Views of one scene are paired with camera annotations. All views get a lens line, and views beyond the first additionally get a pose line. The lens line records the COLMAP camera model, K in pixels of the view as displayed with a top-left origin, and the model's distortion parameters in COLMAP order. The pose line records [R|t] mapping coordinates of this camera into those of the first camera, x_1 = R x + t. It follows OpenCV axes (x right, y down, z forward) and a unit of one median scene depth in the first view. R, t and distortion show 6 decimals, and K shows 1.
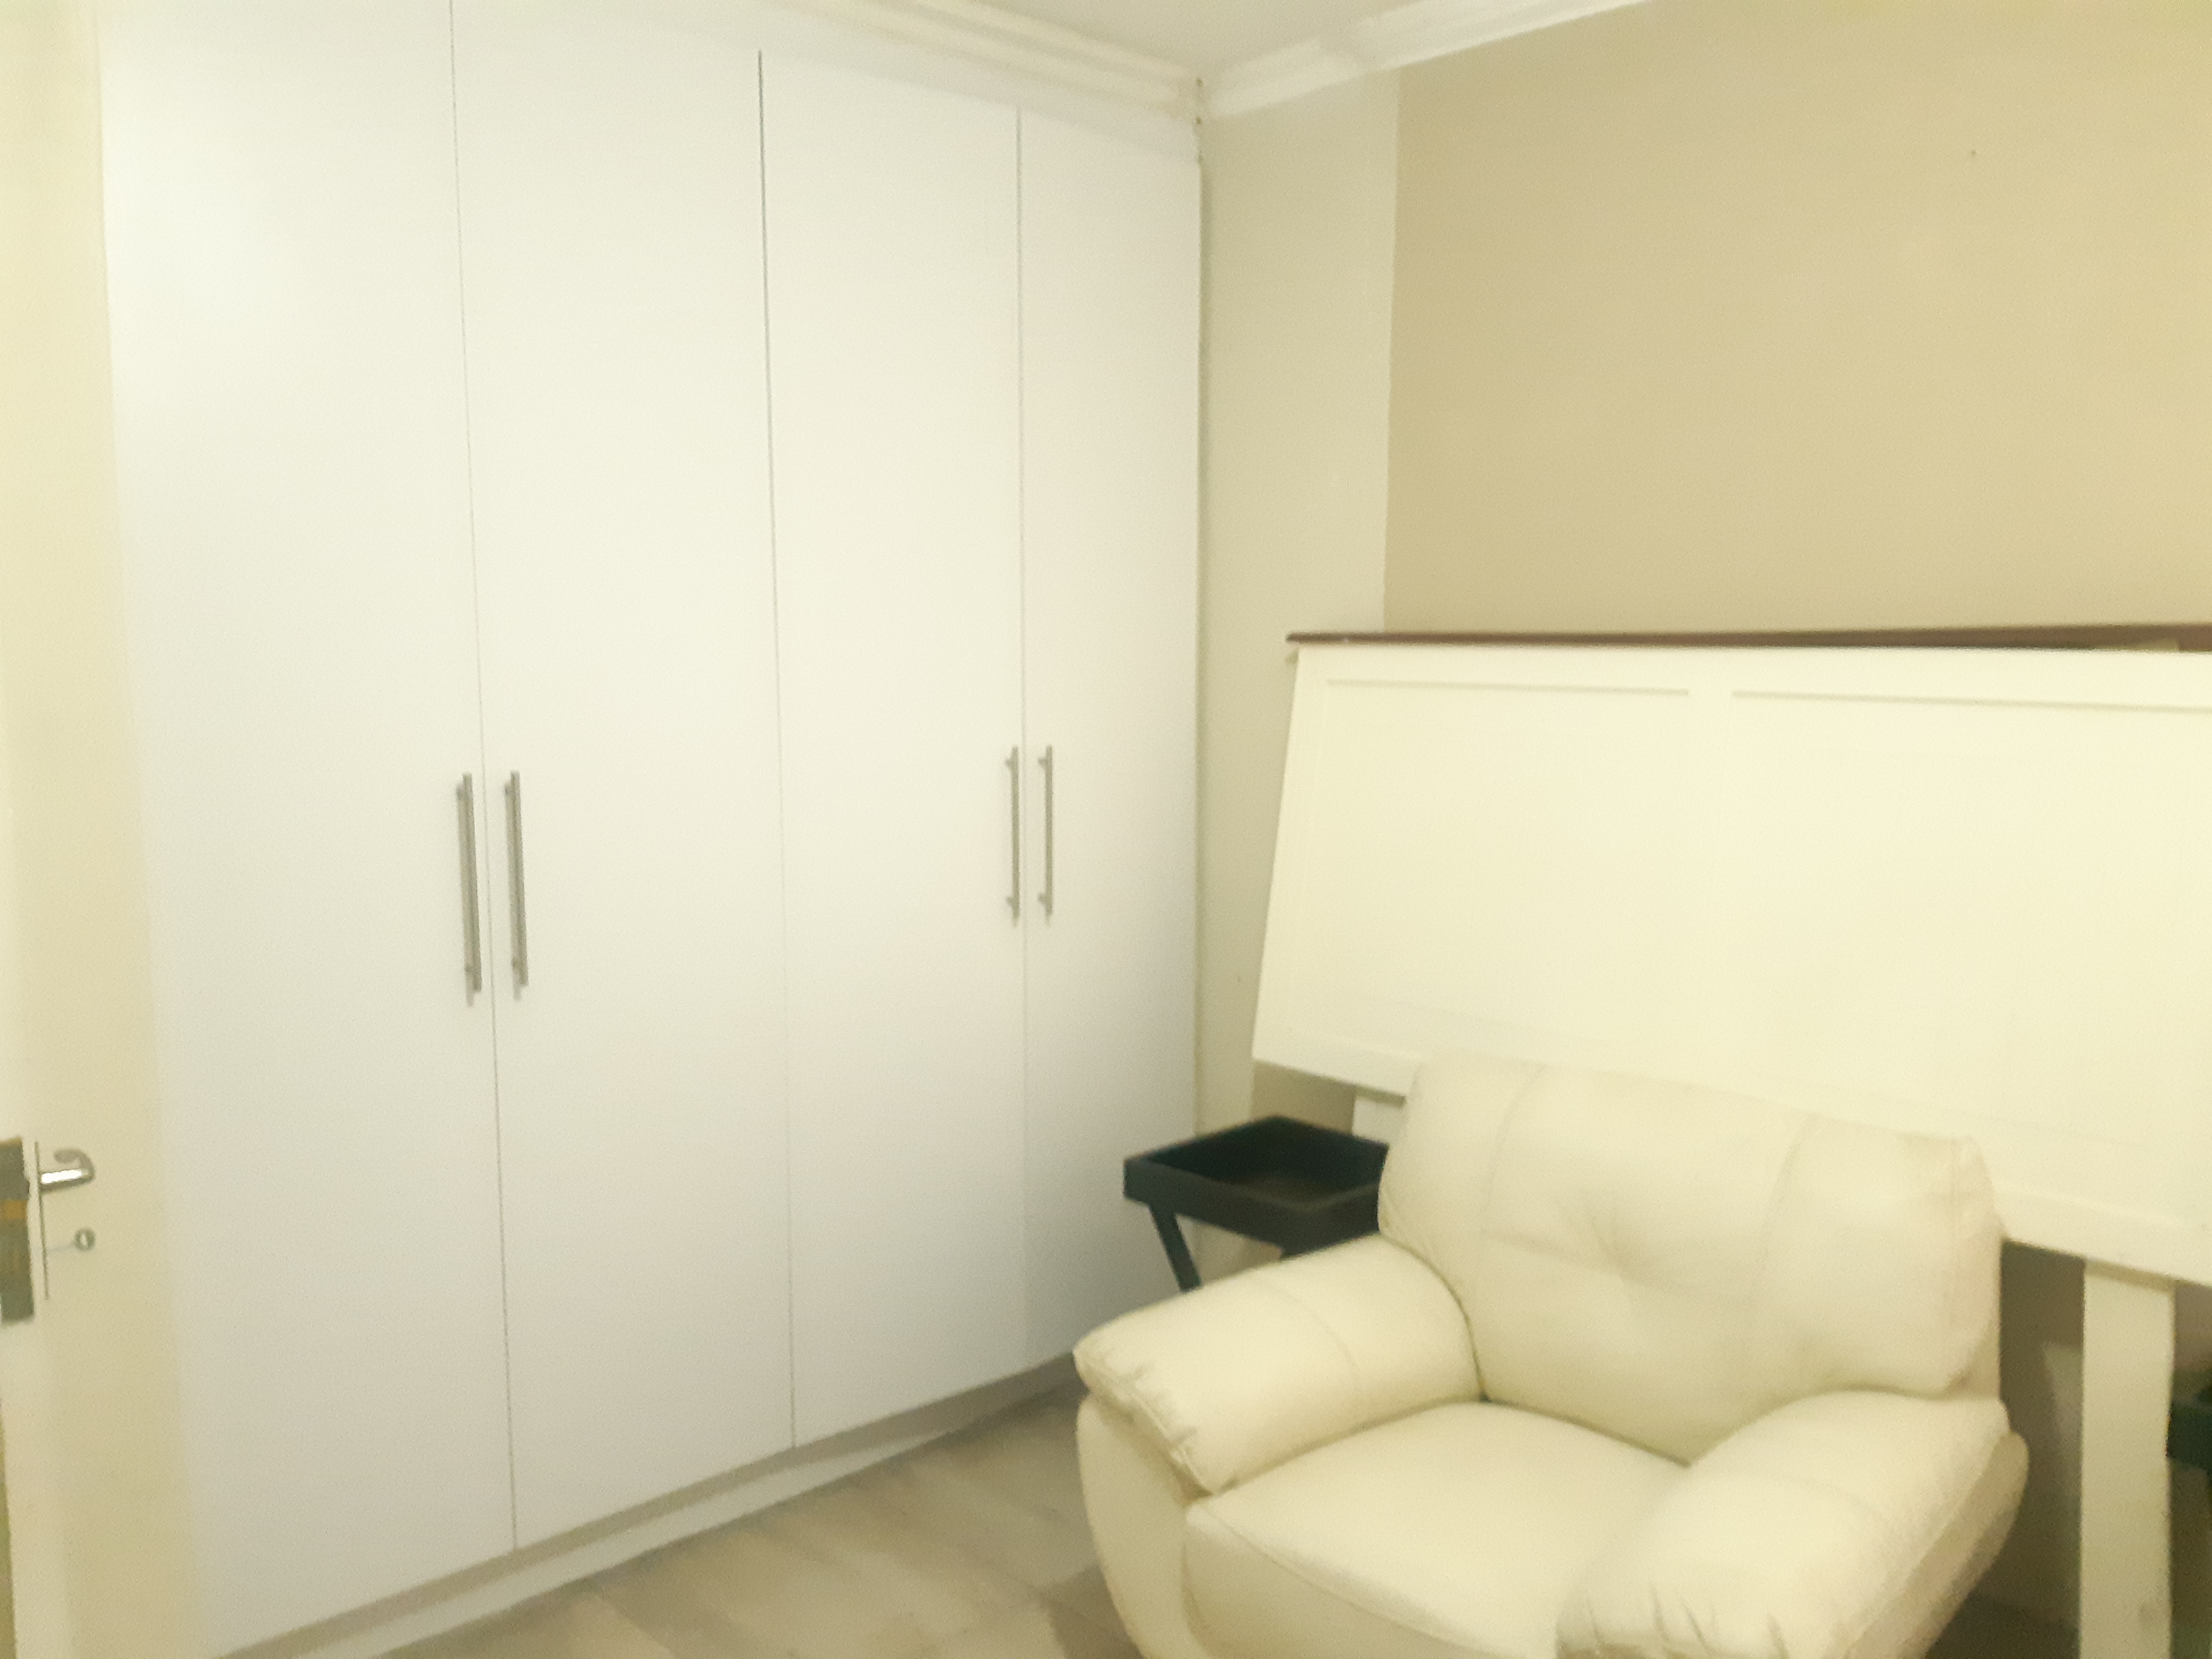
lens RADIAL K [[1689.1, 0, 1106.0], [0, 1689.1, 829.5], [0, 0, 1]] dist [0.008821, 0.002488]
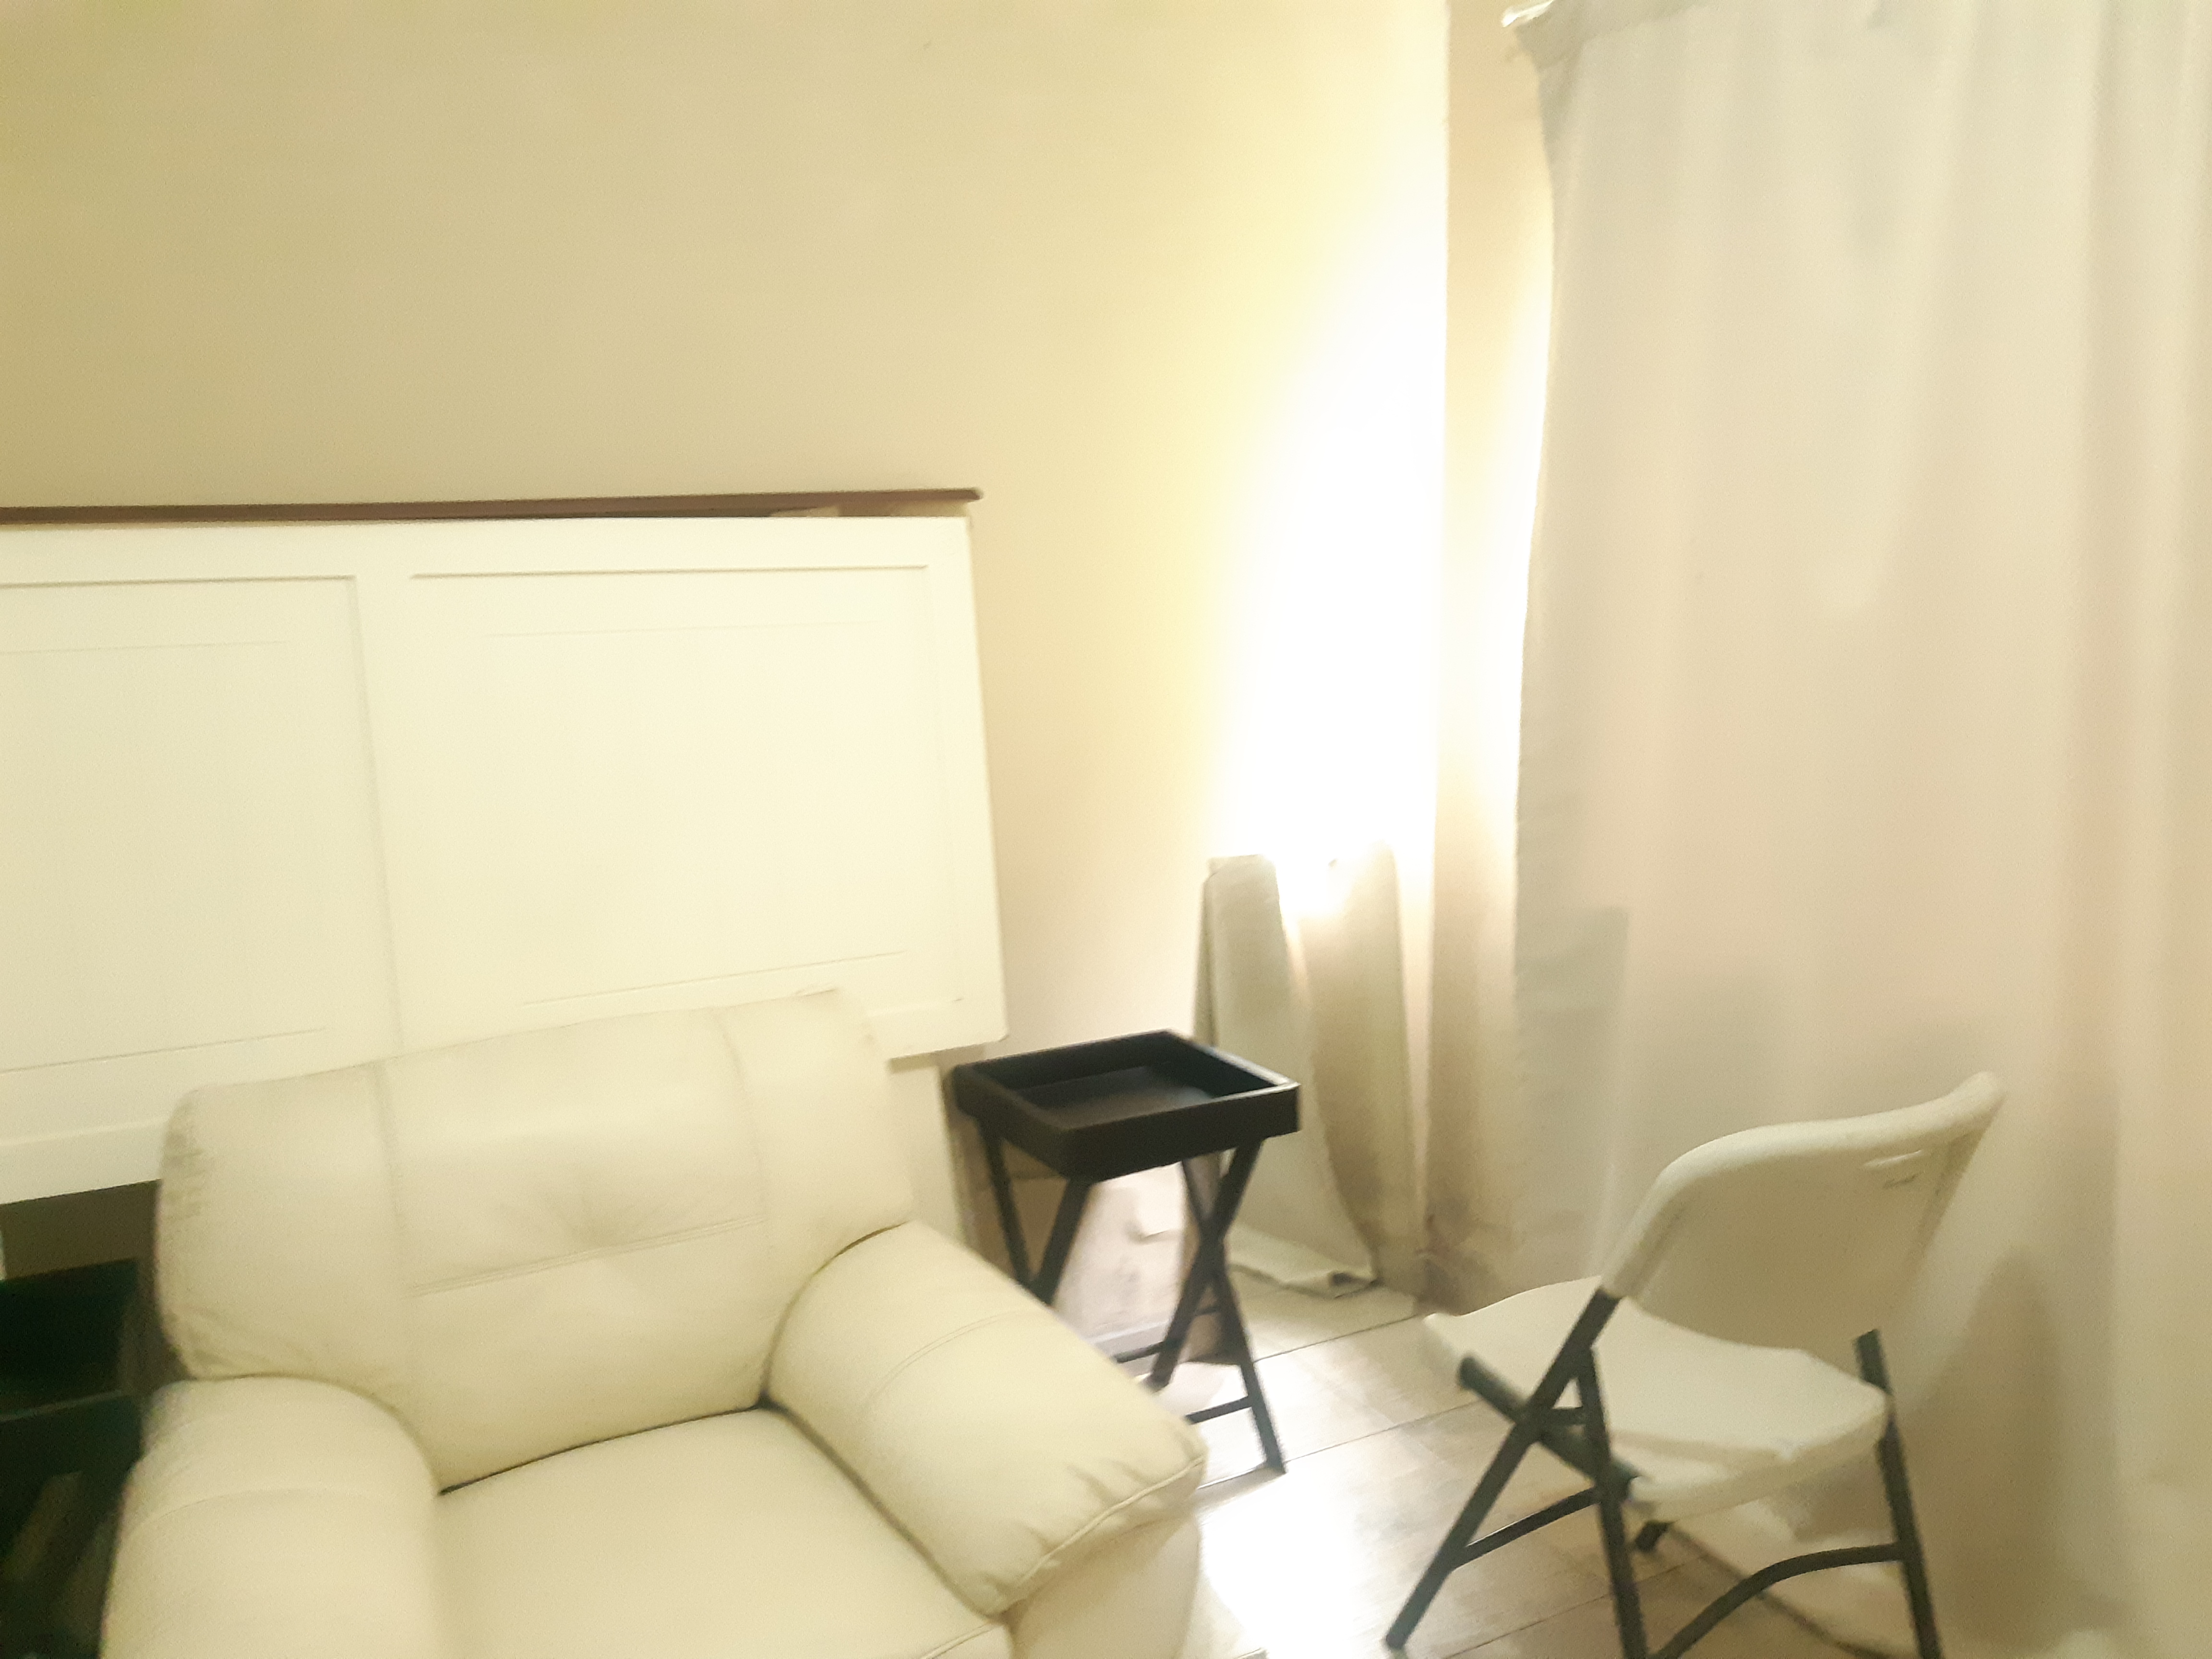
lens RADIAL K [[1689.1, 0, 1106.0], [0, 1689.1, 829.5], [0, 0, 1]] dist [0.008821, 0.002488]
pose [[0.289585, -0.188668, 0.938373, -0.350909], [0.117644, 0.979963, 0.160724, -0.051280], [-0.949895, 0.063850, 0.305979, 0.417228]]
